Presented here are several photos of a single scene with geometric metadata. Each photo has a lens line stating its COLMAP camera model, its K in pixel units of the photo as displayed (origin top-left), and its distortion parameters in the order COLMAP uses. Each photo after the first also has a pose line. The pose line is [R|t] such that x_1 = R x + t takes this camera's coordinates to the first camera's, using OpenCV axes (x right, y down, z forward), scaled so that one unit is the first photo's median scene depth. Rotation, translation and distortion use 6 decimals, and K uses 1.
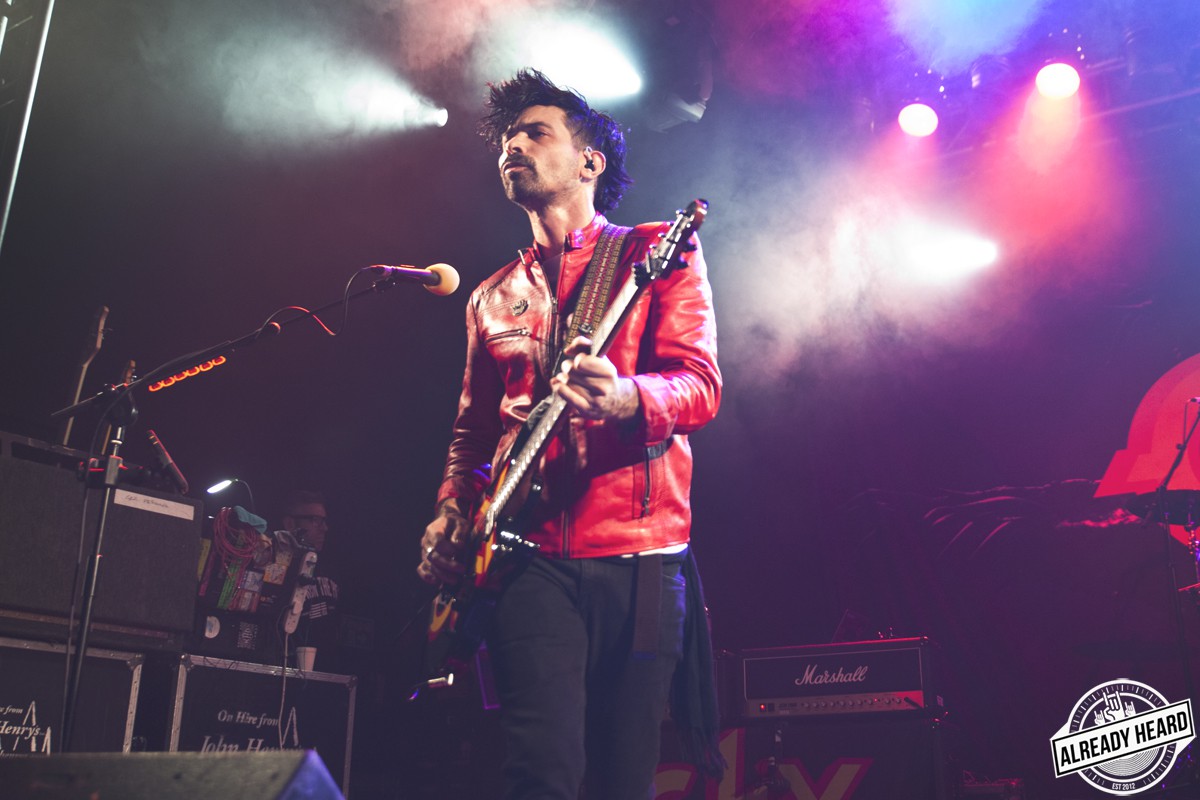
lens RADIAL K [[1242.9, 0, 624.5], [0, 1242.9, 377.5], [0, 0, 1]] dist [-0.045391, 0.000000]
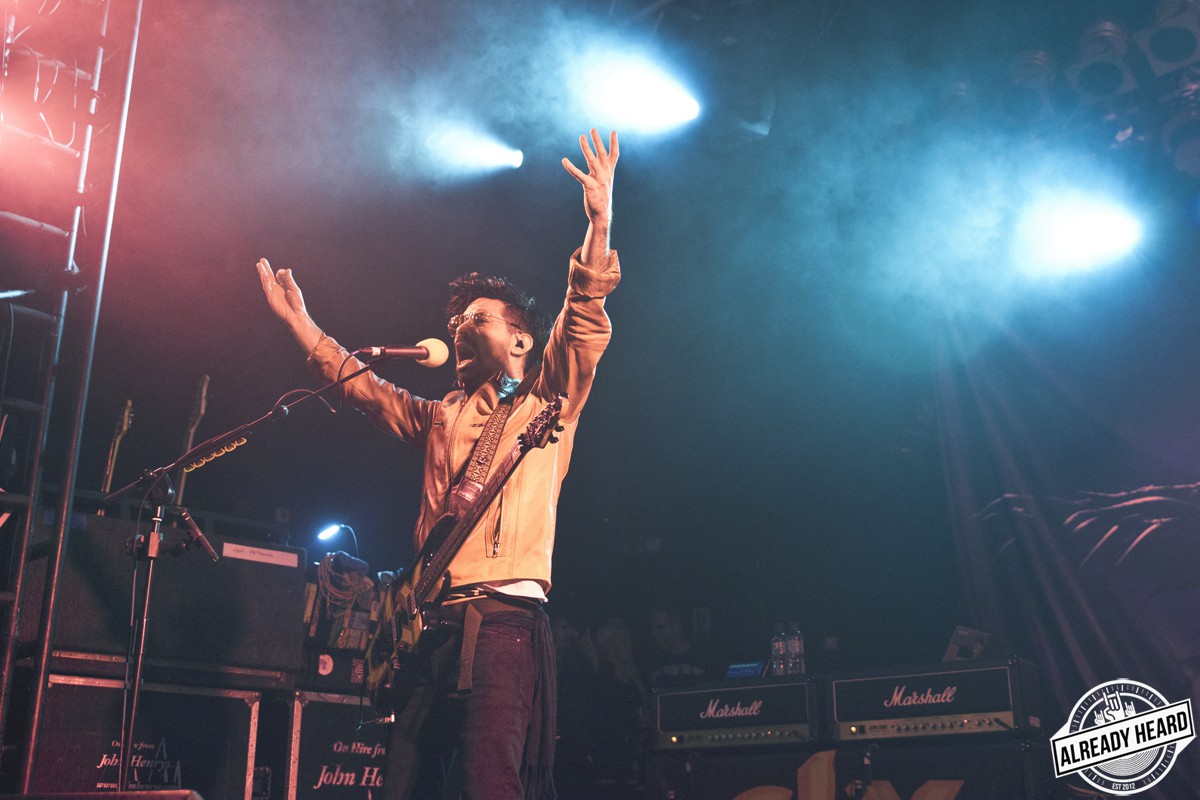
lens RADIAL K [[1360.0, 0, 605.2], [0, 1360.0, 394.4], [0, 0, 1]] dist [-0.031481, 0.000000]
pose [[0.976129, -0.065882, -0.206956, 0.162586], [0.070522, 0.997396, 0.015116, -0.032600], [0.205421, -0.029350, 0.978233, -0.096978]]
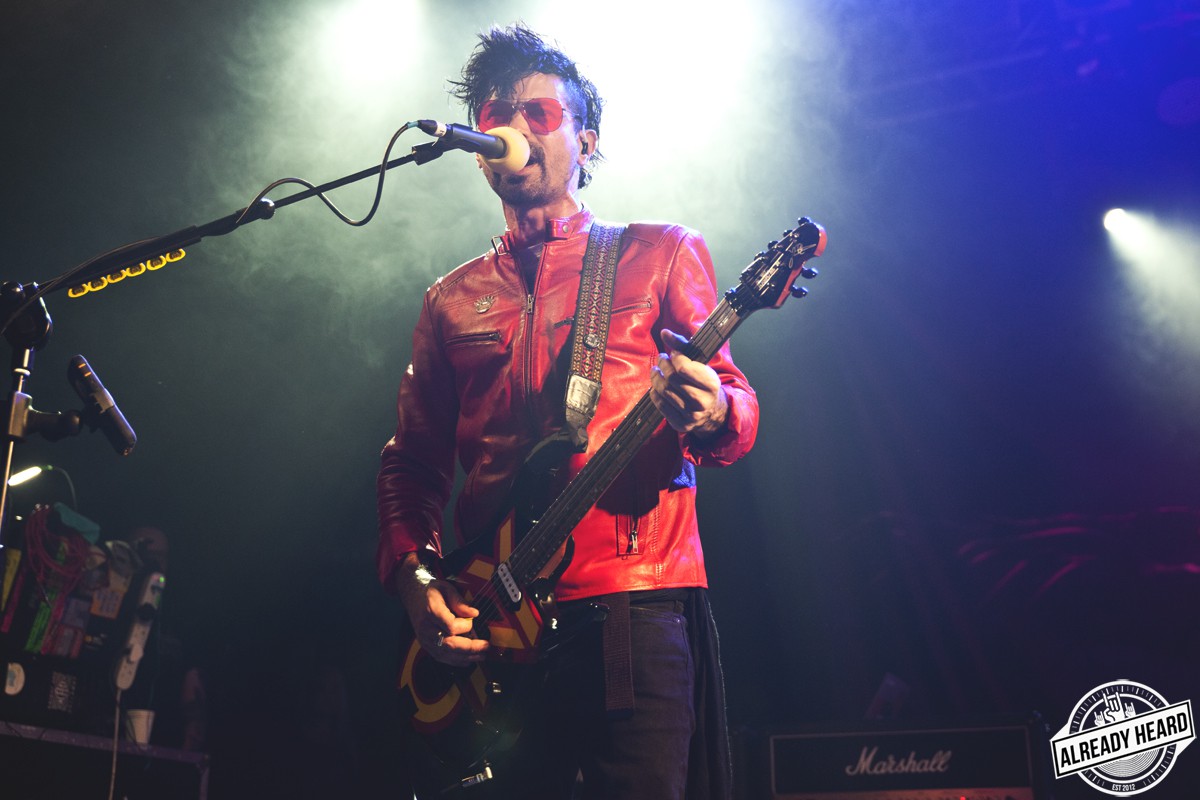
lens RADIAL K [[1654.1, 0, 555.3], [0, 1654.1, 394.6], [0, 0, 1]] dist [0.034896, 0.000000]
pose [[0.997258, 0.032282, 0.066596, -0.101427], [-0.033184, 0.999371, 0.012479, 0.023338], [-0.066151, -0.014655, 0.997702, 0.061832]]
